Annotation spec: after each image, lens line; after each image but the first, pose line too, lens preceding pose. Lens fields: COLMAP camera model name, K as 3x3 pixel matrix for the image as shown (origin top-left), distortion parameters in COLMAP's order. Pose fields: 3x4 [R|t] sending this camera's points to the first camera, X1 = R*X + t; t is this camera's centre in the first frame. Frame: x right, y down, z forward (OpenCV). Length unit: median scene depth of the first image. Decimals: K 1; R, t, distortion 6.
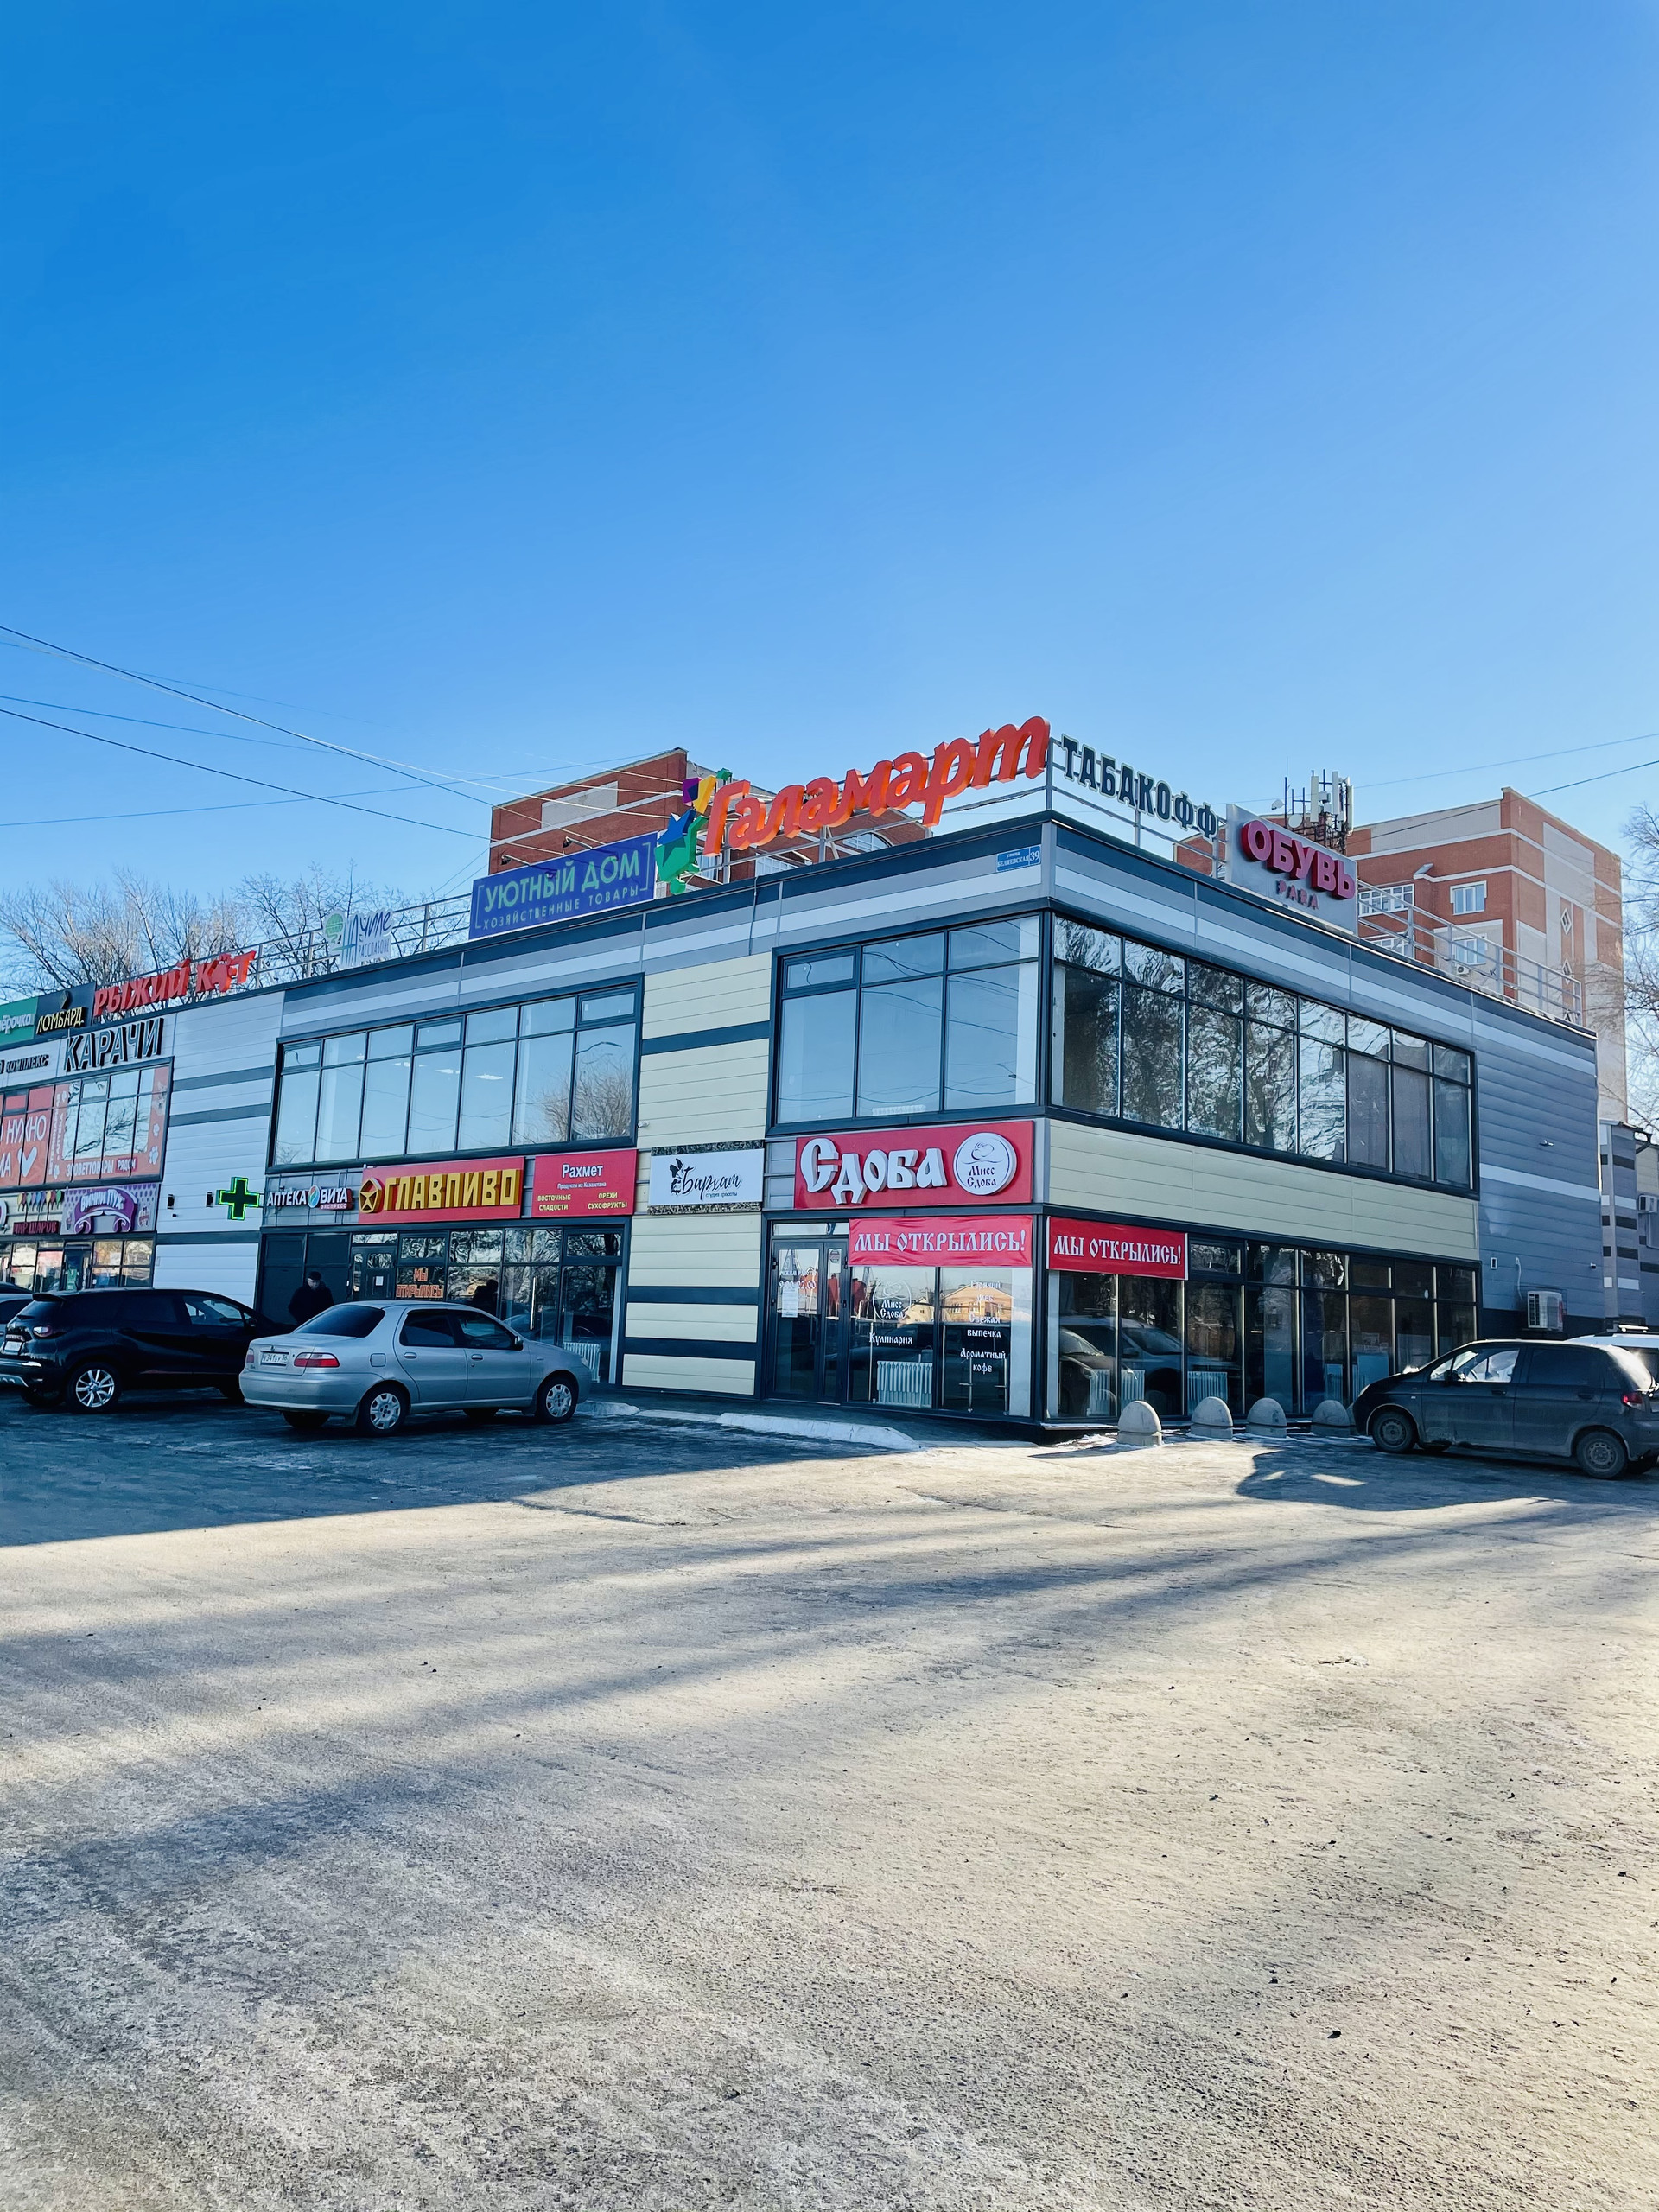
lens RADIAL K [[1624.8, 0, 829.5], [0, 1624.8, 1106.0], [0, 0, 1]] dist [0.072184, -0.093961]
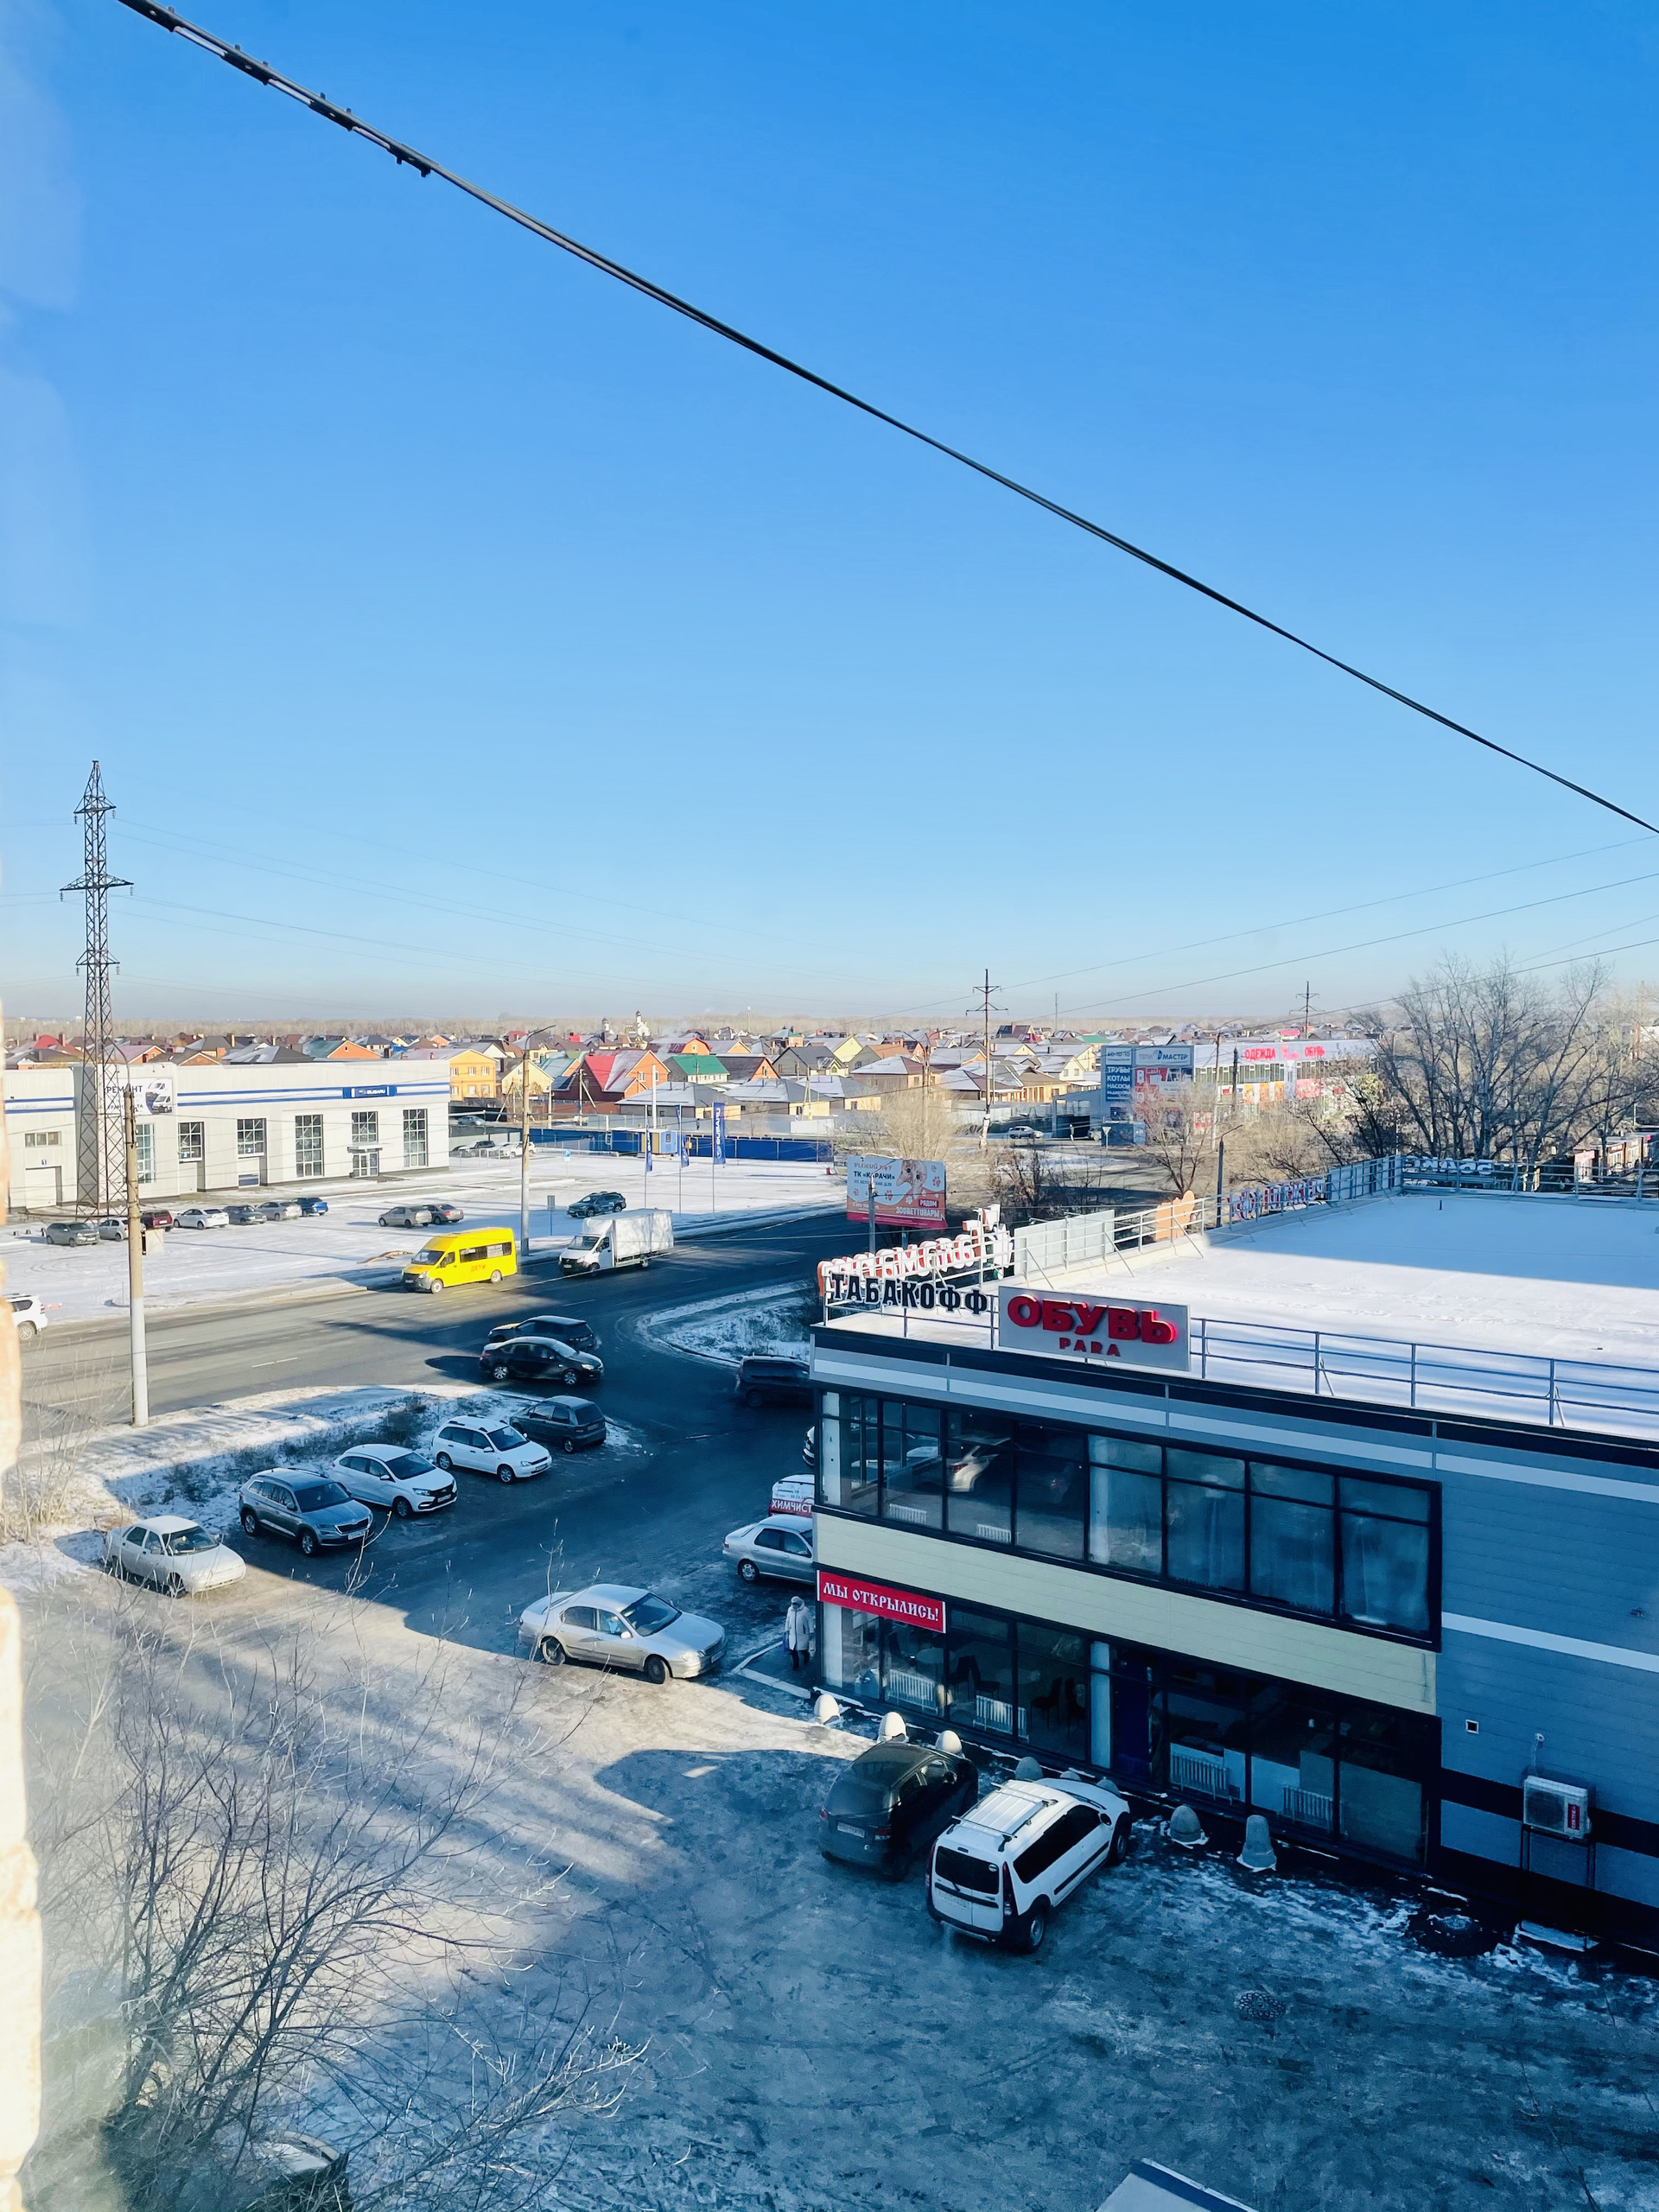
lens RADIAL K [[1624.8, 0, 829.5], [0, 1624.8, 1106.0], [0, 0, 1]] dist [0.072184, -0.093961]
pose [[0.138603, 0.008303, -0.990313, 1.624399], [0.136094, 0.990318, 0.027350, -0.407731], [0.980952, -0.138567, 0.136131, 0.754287]]
